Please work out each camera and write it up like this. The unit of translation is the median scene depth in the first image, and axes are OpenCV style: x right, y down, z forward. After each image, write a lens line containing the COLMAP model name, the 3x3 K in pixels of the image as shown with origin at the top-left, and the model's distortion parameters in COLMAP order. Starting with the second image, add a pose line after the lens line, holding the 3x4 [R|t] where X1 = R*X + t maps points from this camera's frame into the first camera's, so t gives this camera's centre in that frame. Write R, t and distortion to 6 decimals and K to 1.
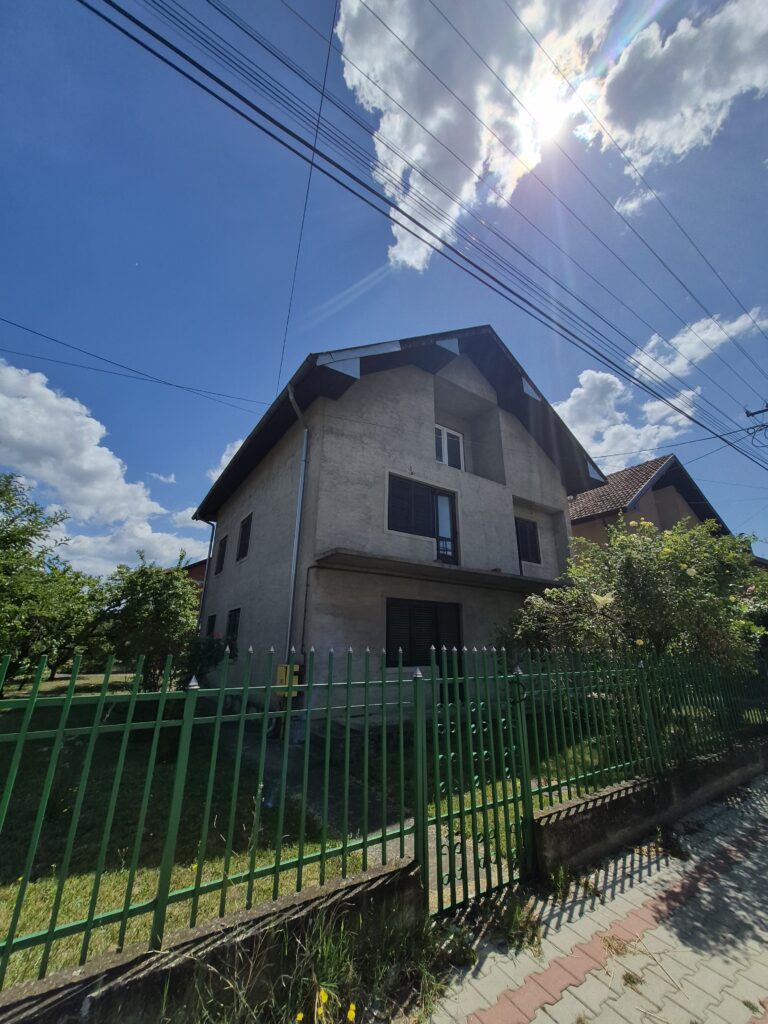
lens RADIAL K [[418.1, 0, 384.0], [0, 418.1, 512.0], [0, 0, 1]] dist [0.002923, 0.000043]
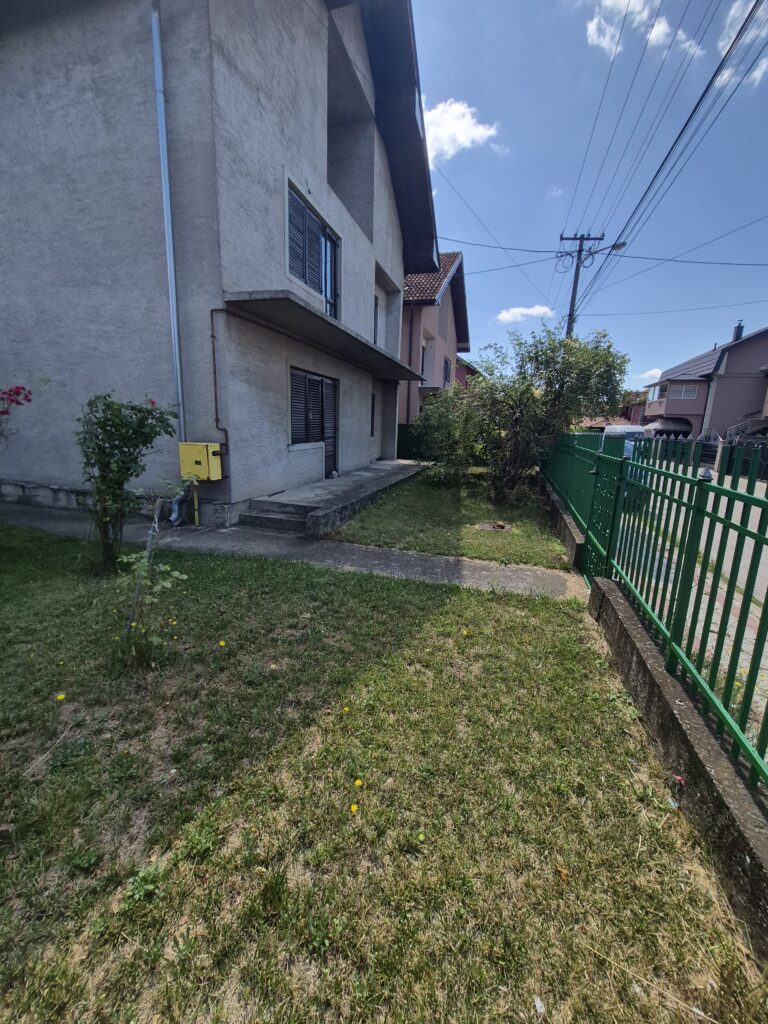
lens RADIAL K [[397.6, 0, 391.5], [0, 397.6, 508.8], [0, 0, 1]] dist [-0.001035, -0.000489]
pose [[0.774763, -0.114128, 0.621866, -0.260980], [-0.226654, 0.868064, 0.441693, 0.040660], [-0.590229, -0.483156, 0.646676, 0.163949]]
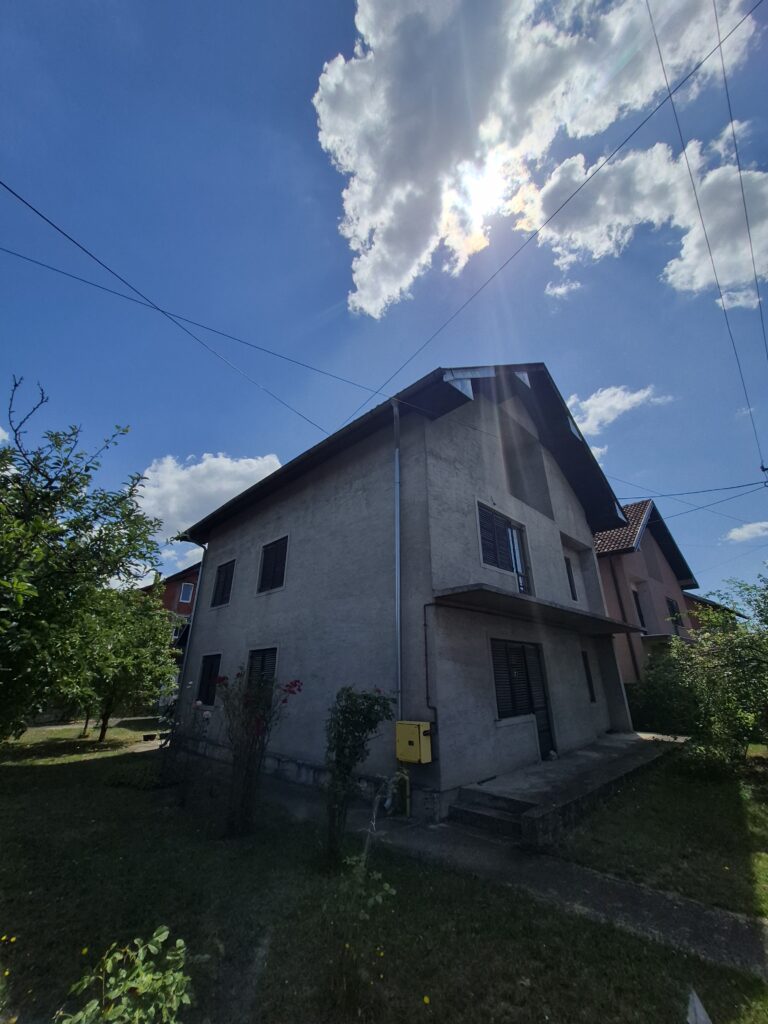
lens RADIAL K [[397.6, 0, 391.5], [0, 397.6, 508.8], [0, 0, 1]] dist [-0.001035, -0.000489]
pose [[0.982068, 0.056790, 0.179772, -0.270265], [-0.042504, 0.995697, -0.082348, 0.003254], [-0.183675, 0.073230, 0.980256, 0.123537]]
